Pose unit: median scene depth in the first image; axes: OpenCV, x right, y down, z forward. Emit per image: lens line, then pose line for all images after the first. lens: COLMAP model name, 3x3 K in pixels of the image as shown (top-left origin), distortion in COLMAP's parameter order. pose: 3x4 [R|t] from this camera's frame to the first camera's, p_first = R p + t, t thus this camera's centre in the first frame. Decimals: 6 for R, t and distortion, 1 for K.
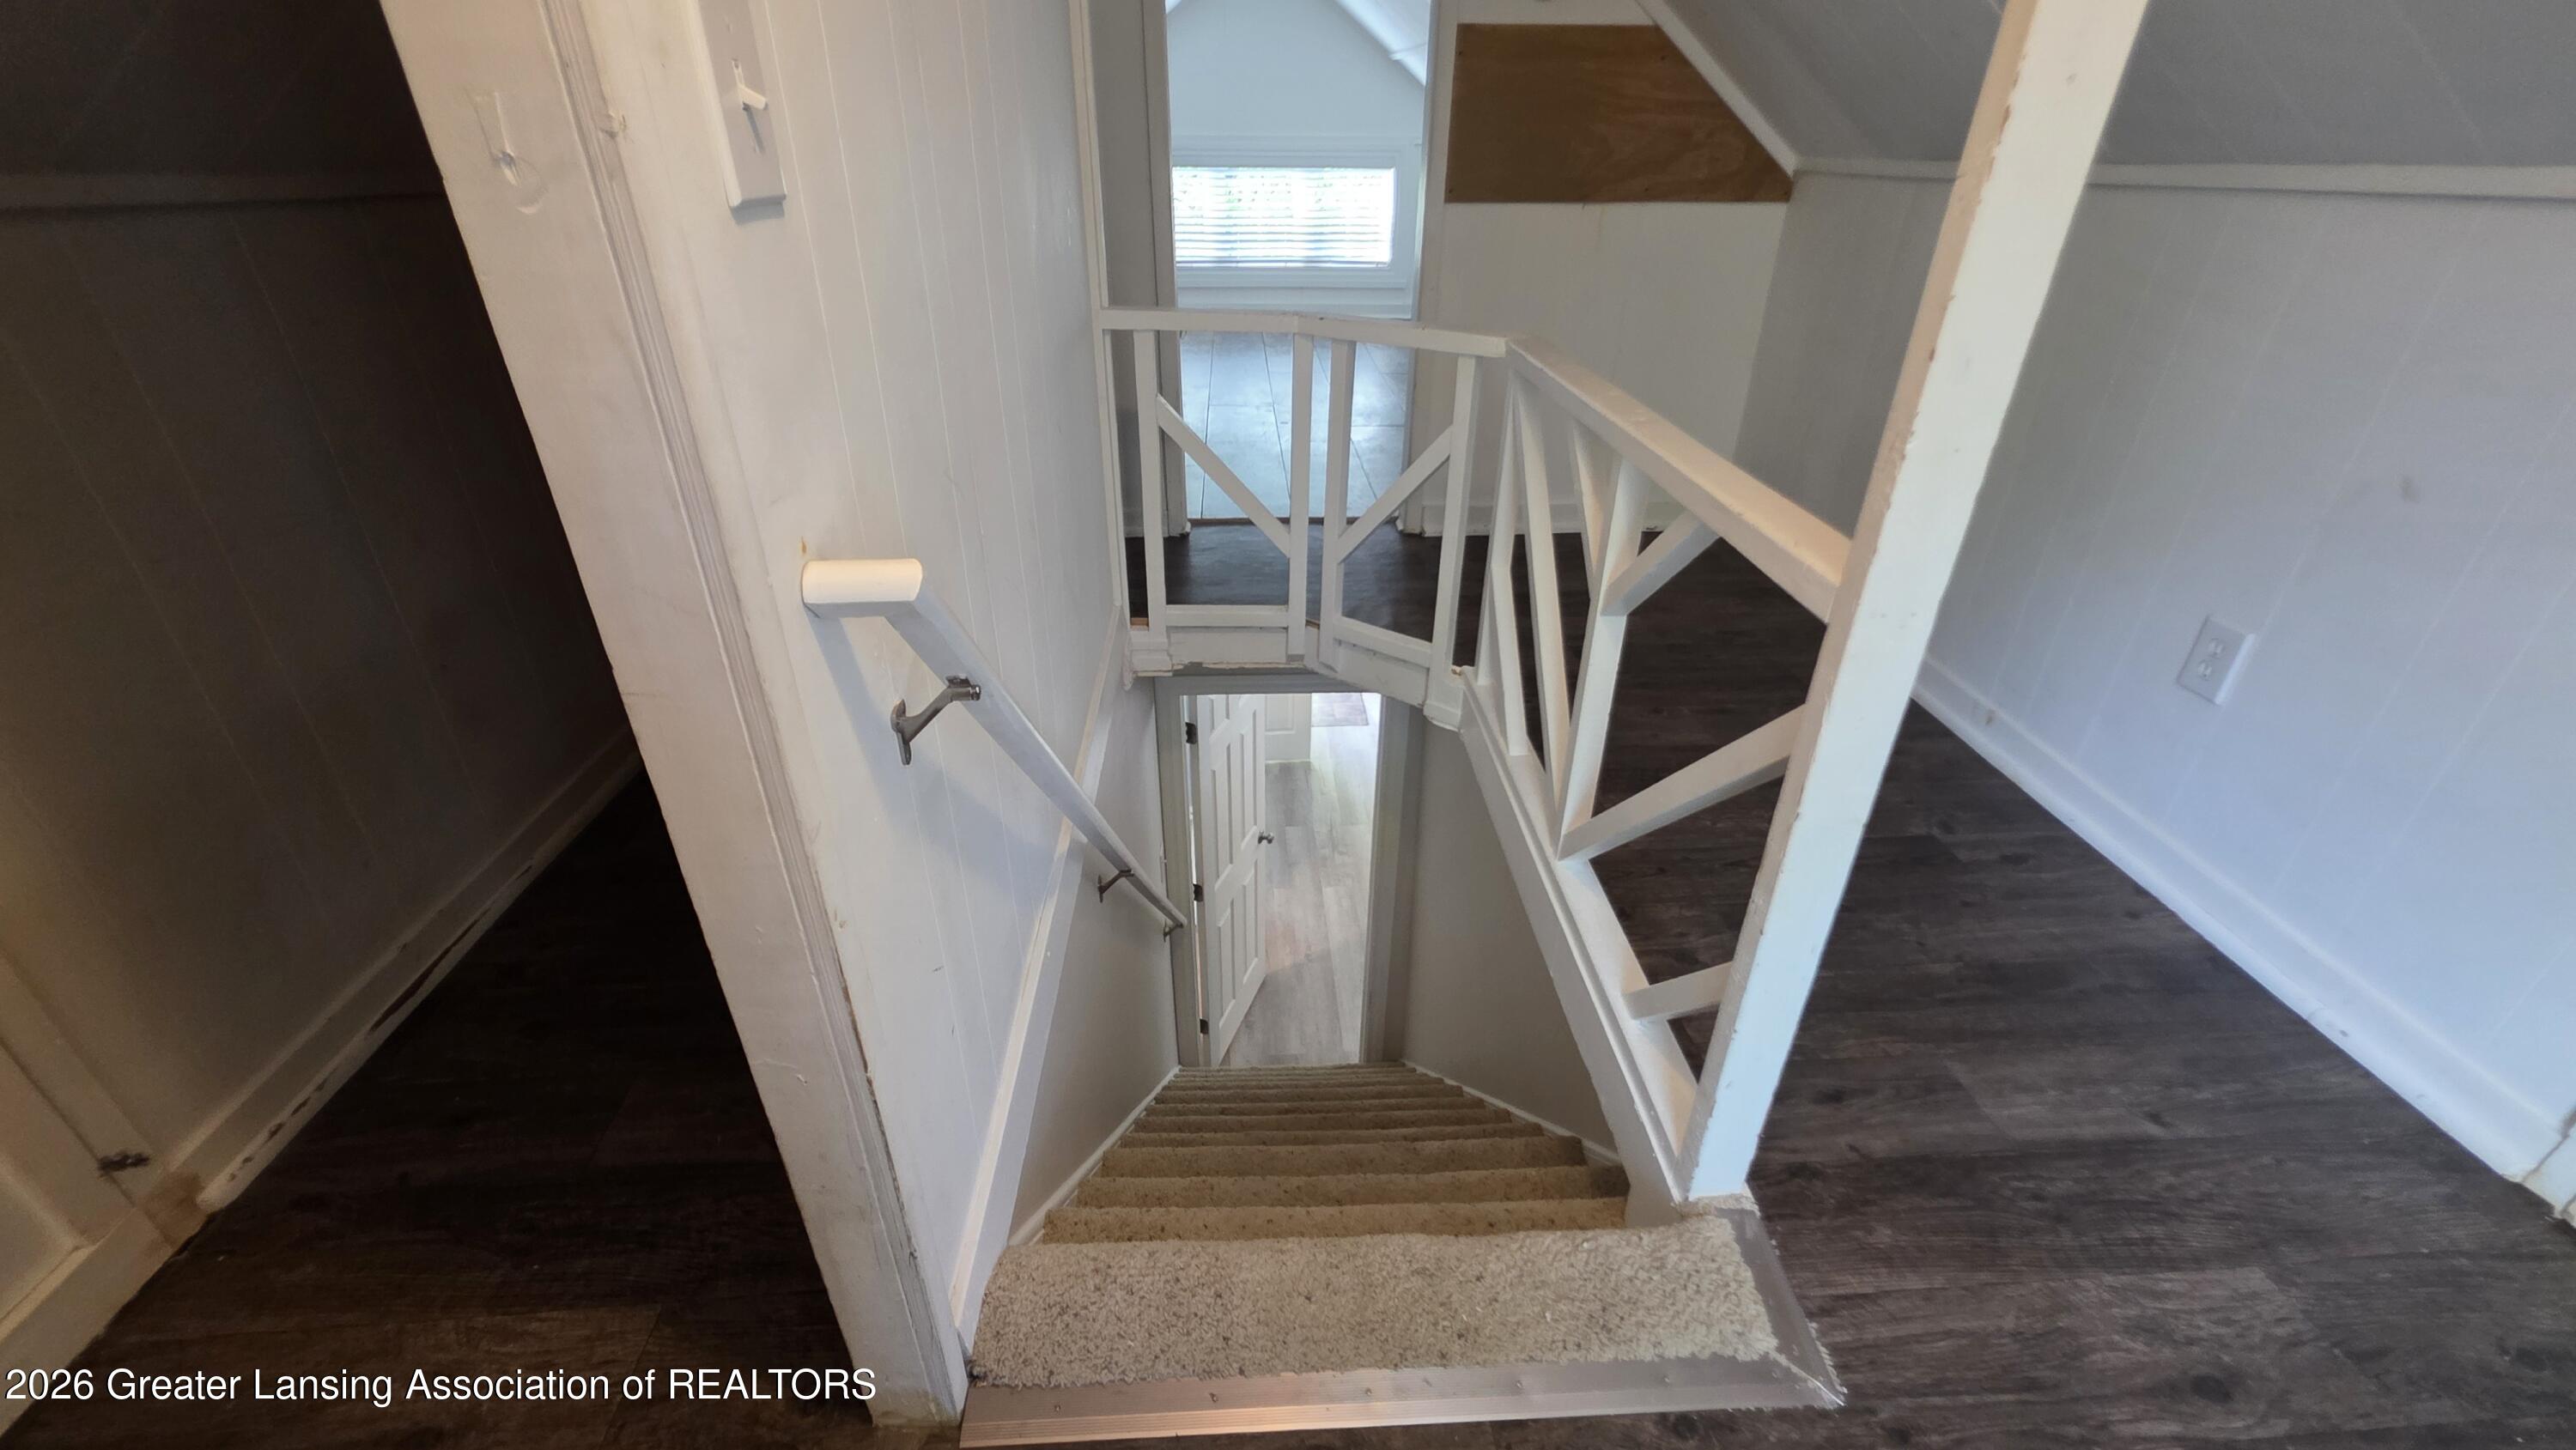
lens RADIAL K [[1030.6, 0, 1298.7], [0, 1030.6, 721.4], [0, 0, 1]] dist [0.002964, -0.000750]
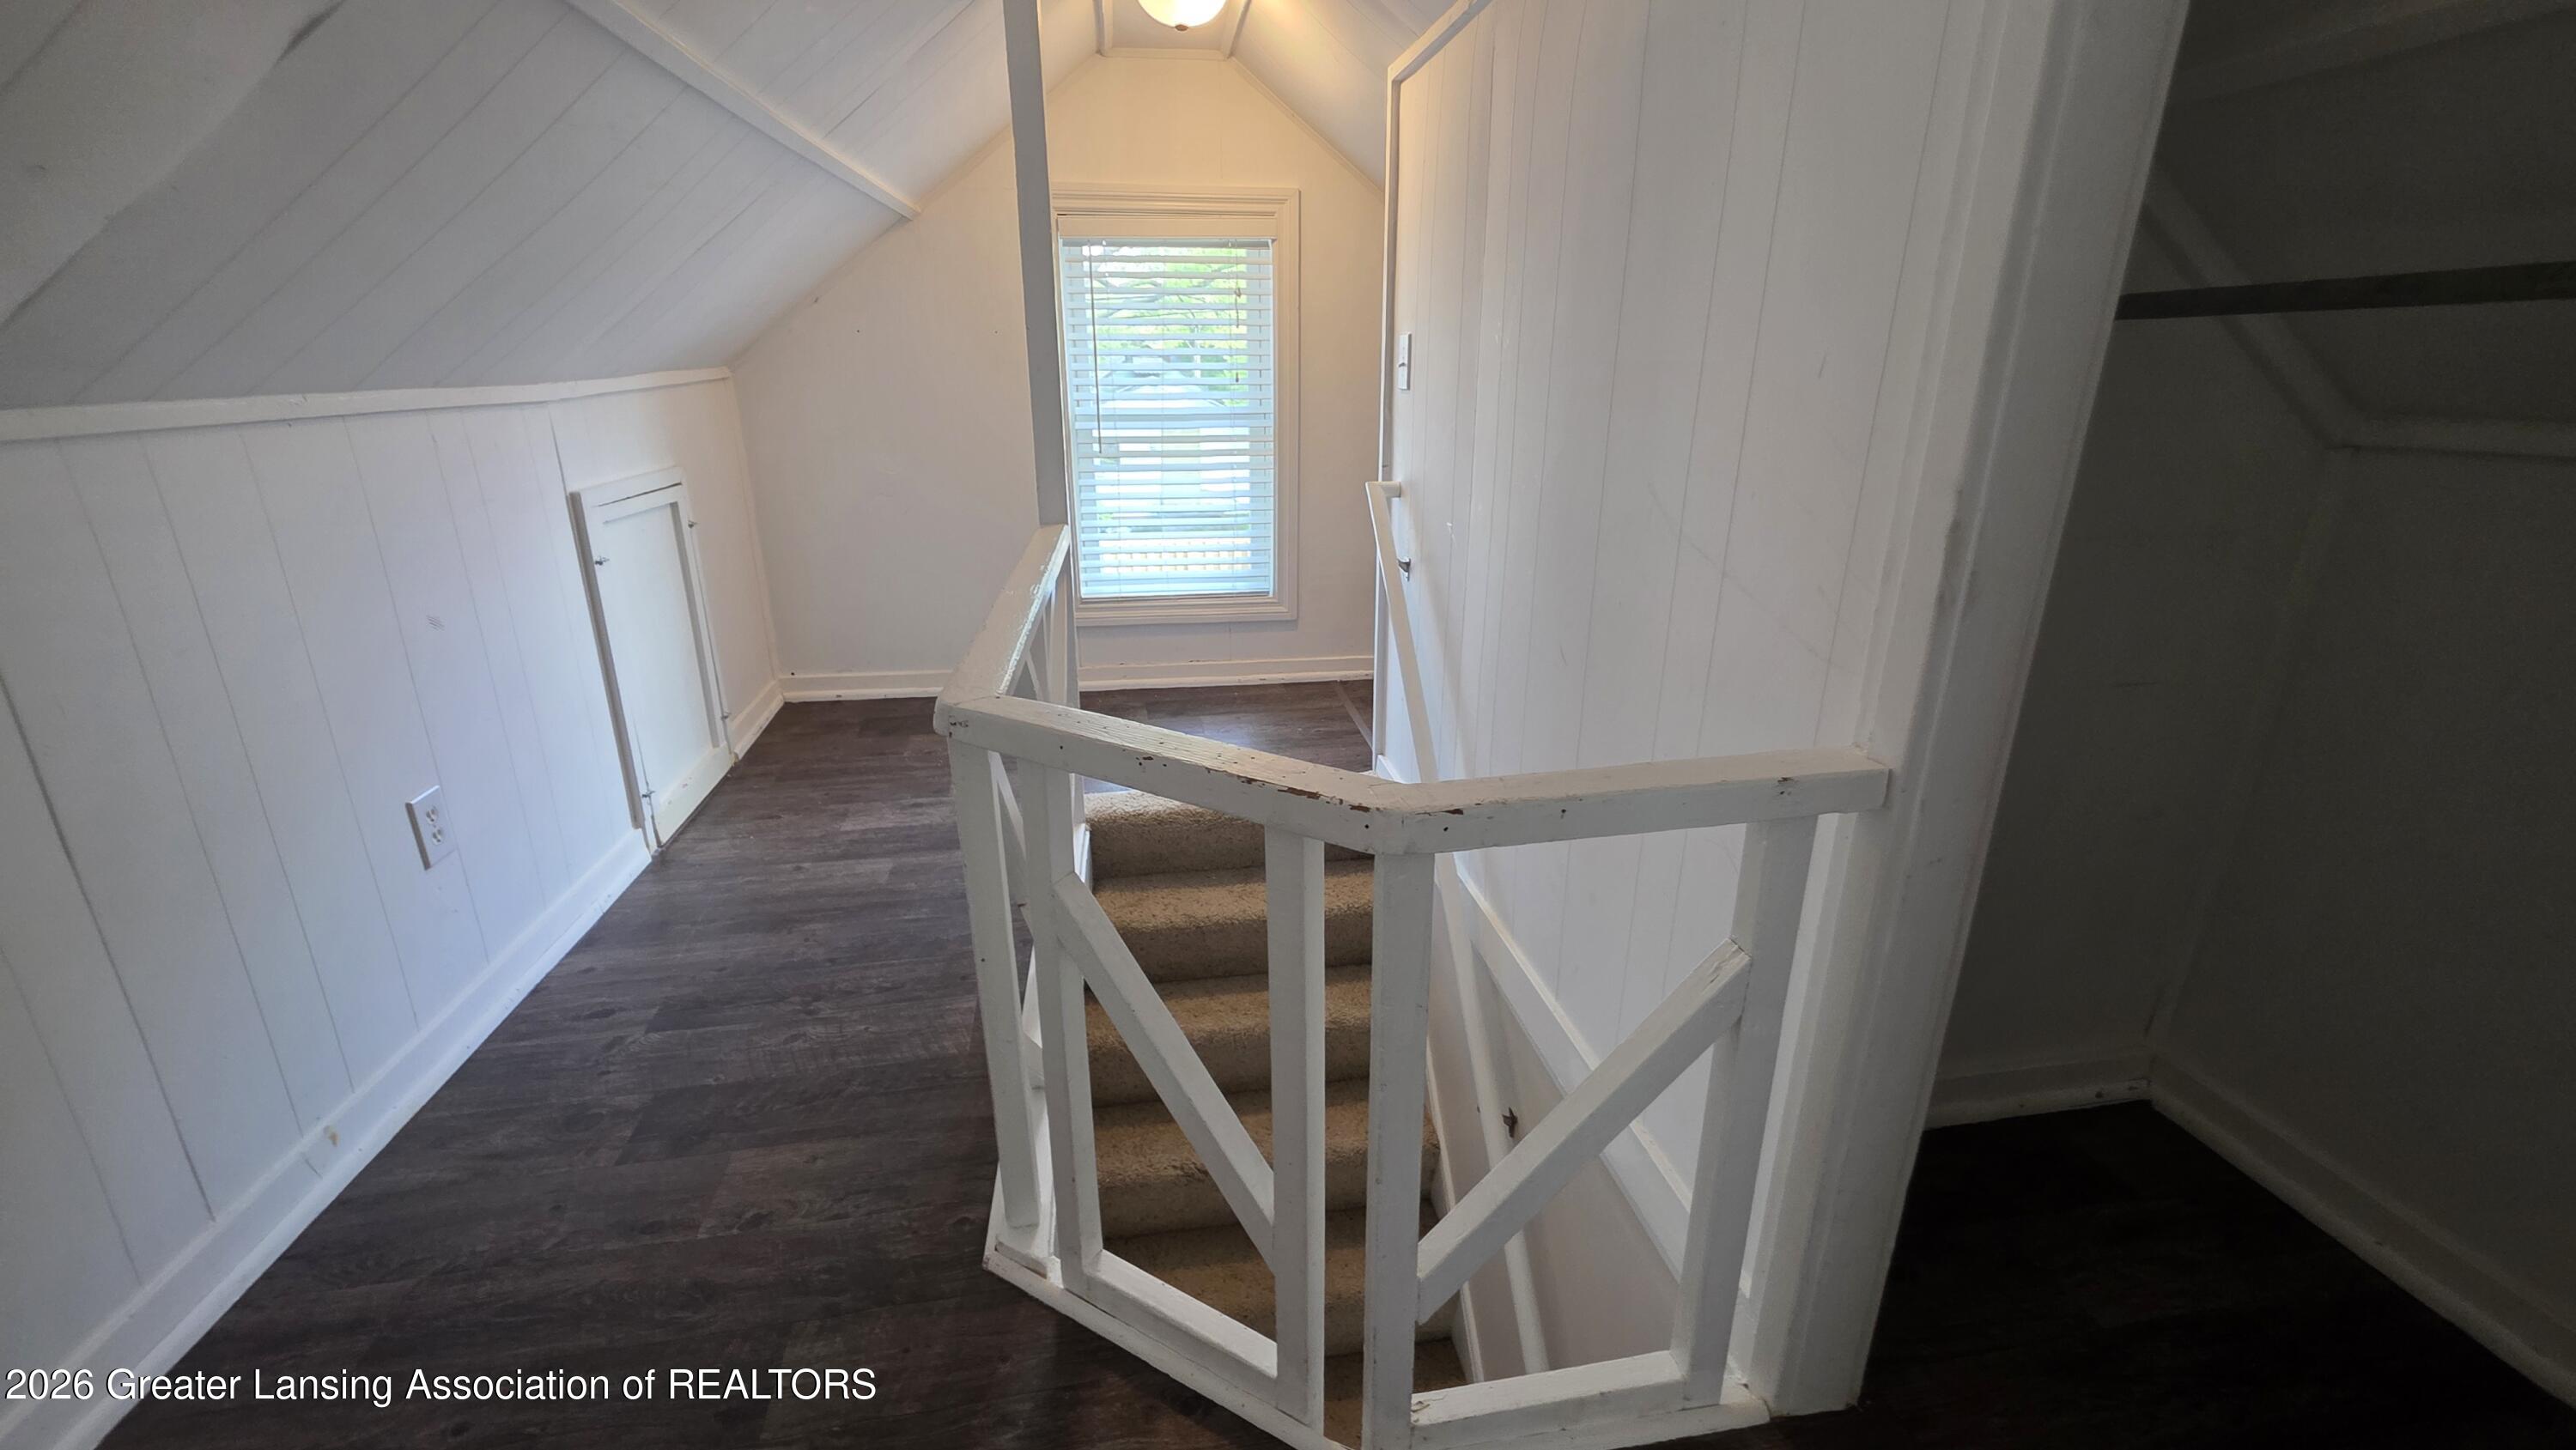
lens RADIAL K [[1030.6, 0, 1301.8], [0, 1030.6, 702.4], [0, 0, 1]] dist [0.002964, -0.000750]
pose [[-0.994816, 0.023287, -0.098984, 0.119141], [-0.057626, 0.672918, 0.737469, -1.139004], [0.083782, 0.739350, -0.668088, 1.969977]]
